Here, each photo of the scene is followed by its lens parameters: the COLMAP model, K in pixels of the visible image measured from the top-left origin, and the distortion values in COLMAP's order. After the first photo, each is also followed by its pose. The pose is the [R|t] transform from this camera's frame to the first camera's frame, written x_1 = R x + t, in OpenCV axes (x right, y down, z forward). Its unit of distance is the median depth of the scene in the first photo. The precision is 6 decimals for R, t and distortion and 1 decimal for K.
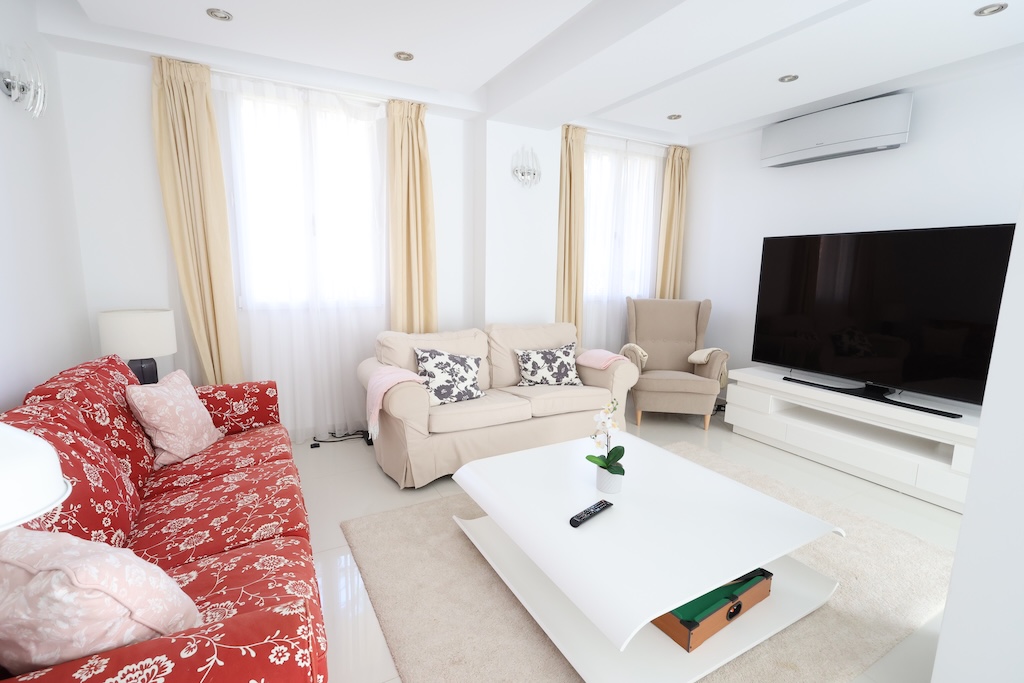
lens RADIAL K [[472.1, 0, 512.8], [0, 472.1, 346.7], [0, 0, 1]] dist [0.001354, -0.000166]
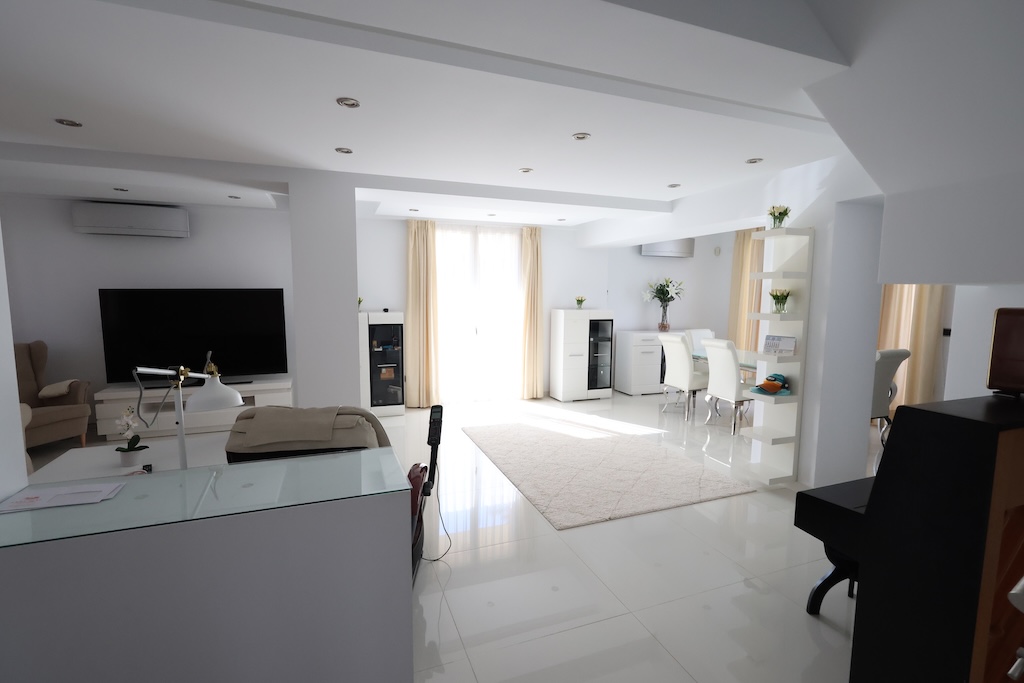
lens RADIAL K [[472.1, 0, 512.8], [0, 472.1, 343.3], [0, 0, 1]] dist [0.001354, -0.000166]
pose [[0.135690, -0.124360, 0.982915, -0.669694], [0.165839, 0.980945, 0.101217, -0.026765], [-0.976773, 0.149272, 0.153728, -0.328433]]
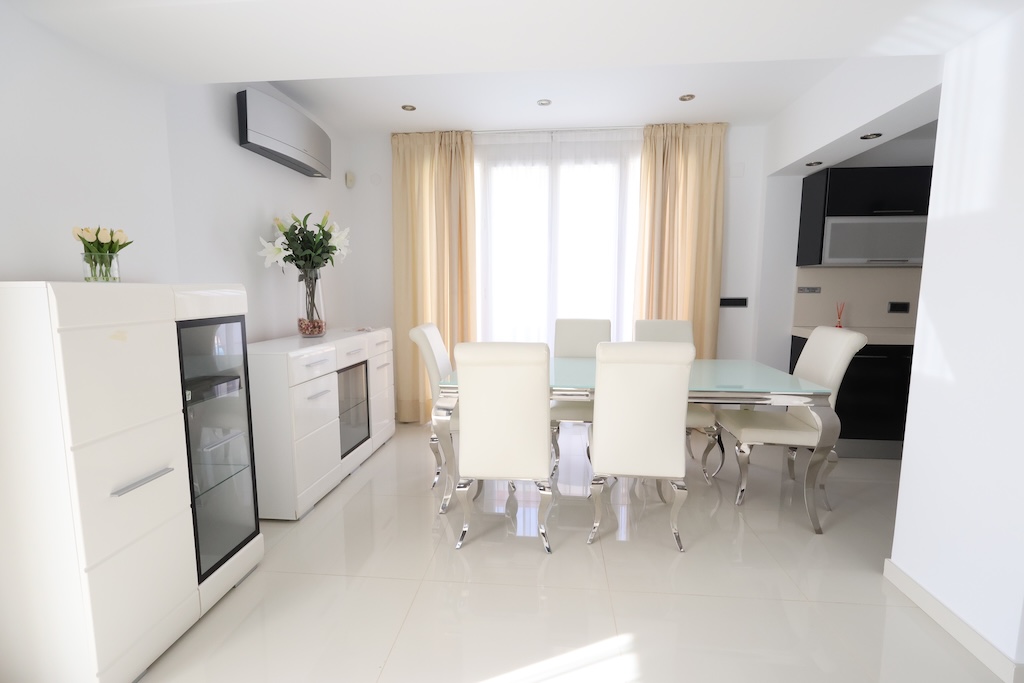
lens RADIAL K [[472.1, 0, 515.7], [0, 472.1, 339.5], [0, 0, 1]] dist [0.001354, -0.000166]
pose [[-0.832872, -0.084289, 0.547009, 0.722990], [0.074372, 0.962328, 0.261523, 0.043338], [-0.548446, 0.258497, -0.795227, -0.151679]]
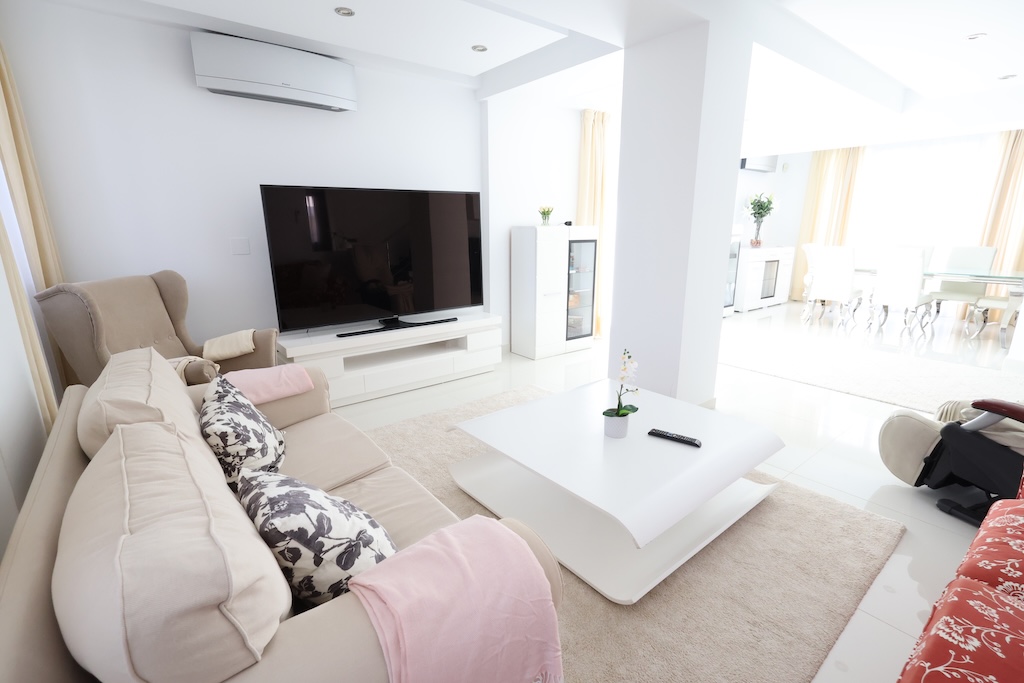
lens RADIAL K [[472.1, 0, 511.7], [0, 472.1, 341.9], [0, 0, 1]] dist [0.001354, -0.000166]
pose [[-0.174323, -0.257580, 0.950402, -0.432101], [0.163442, 0.944223, 0.285884, -0.145638], [-0.971029, 0.205172, -0.122500, 0.786291]]
